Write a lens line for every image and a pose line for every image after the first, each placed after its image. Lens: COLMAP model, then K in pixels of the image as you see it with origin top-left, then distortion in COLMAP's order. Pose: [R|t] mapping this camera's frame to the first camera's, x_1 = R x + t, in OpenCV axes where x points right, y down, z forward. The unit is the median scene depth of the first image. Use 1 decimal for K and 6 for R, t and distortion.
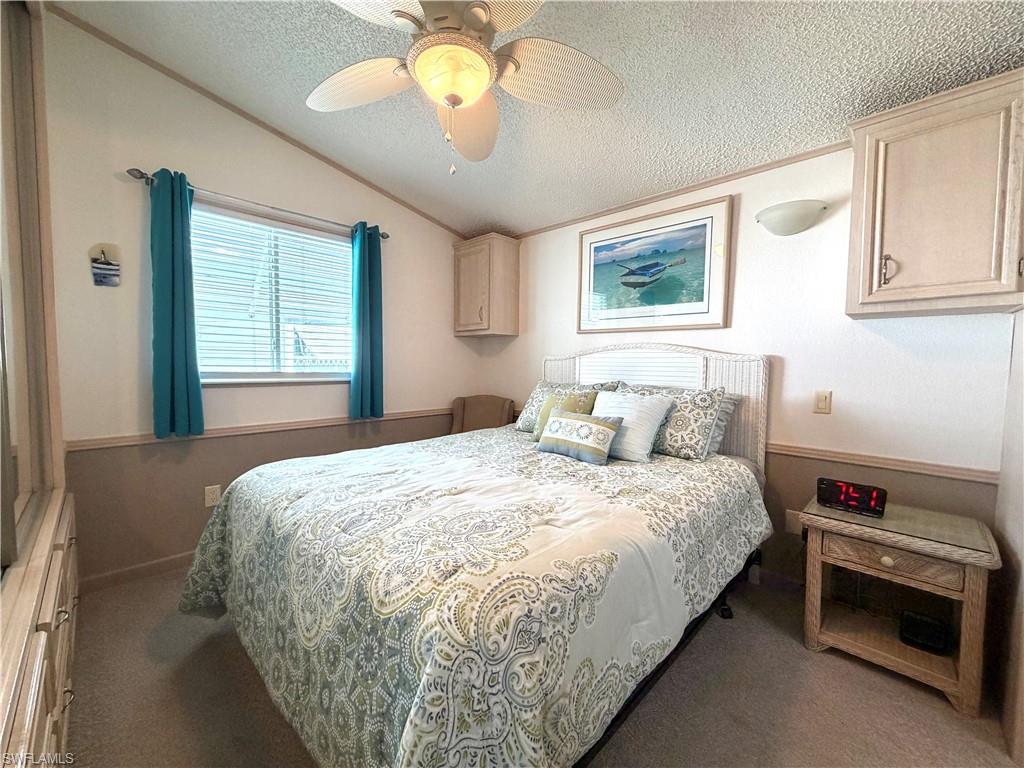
lens RADIAL K [[406.2, 0, 509.2], [0, 406.2, 386.4], [0, 0, 1]] dist [-0.000206, -0.000060]
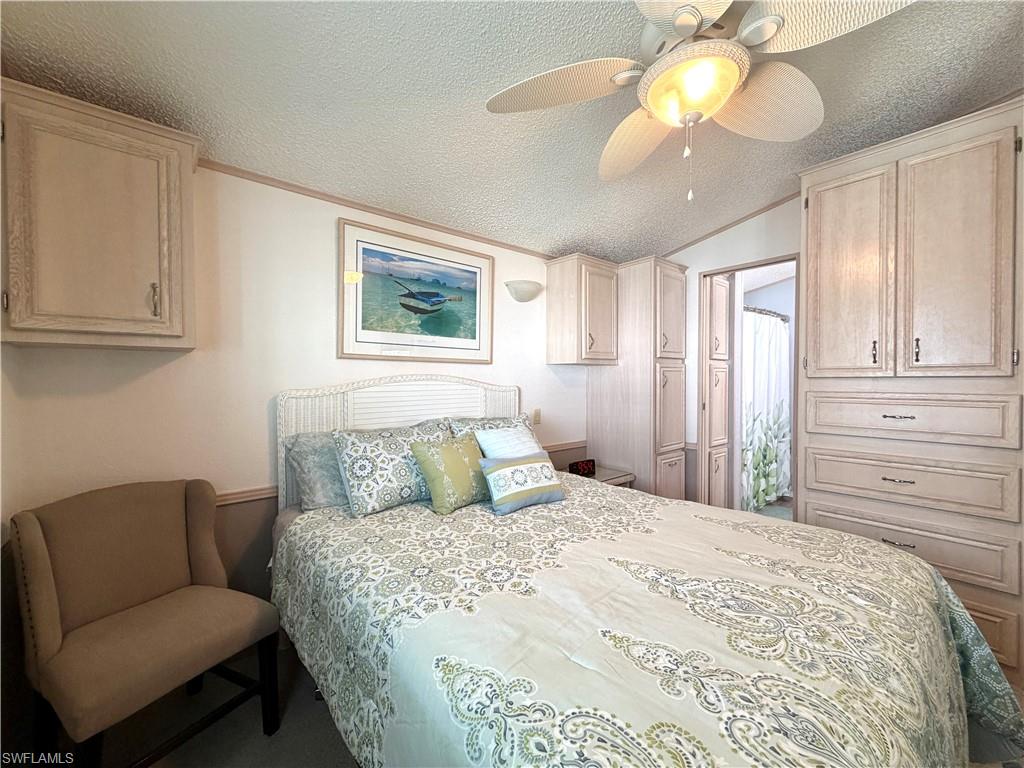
lens RADIAL K [[406.2, 0, 508.6], [0, 406.2, 385.7], [0, 0, 1]] dist [-0.000206, -0.000060]
pose [[0.096948, -0.030405, 0.994825, -0.665572], [0.060785, 0.997848, 0.024574, -0.105958], [-0.993432, 0.058088, 0.098588, 0.830919]]
